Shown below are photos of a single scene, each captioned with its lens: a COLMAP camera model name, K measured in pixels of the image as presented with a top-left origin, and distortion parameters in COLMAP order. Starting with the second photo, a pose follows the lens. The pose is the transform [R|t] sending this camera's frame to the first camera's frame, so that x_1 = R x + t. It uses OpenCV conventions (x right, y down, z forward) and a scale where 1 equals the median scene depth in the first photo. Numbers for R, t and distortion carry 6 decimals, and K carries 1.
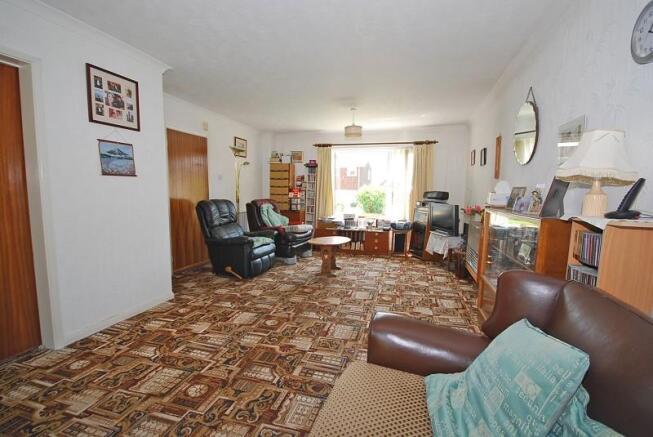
lens RADIAL K [[291.6, 0, 326.5], [0, 291.6, 218.5], [0, 0, 1]] dist [-0.000688, 0.000109]
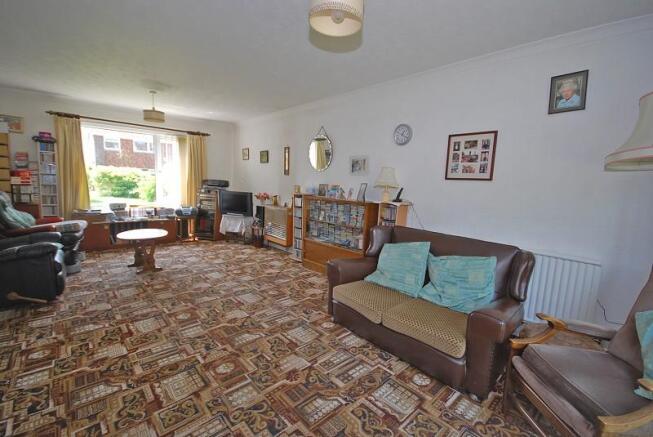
lens RADIAL K [[290.1, 0, 326.5], [0, 290.1, 218.5], [0, 0, 1]] dist [-0.002500, -0.000737]
pose [[0.533608, -0.100090, 0.839788, -0.491091], [0.042297, 0.994888, 0.091699, -0.036732], [-0.844673, -0.013411, 0.535114, 0.026229]]
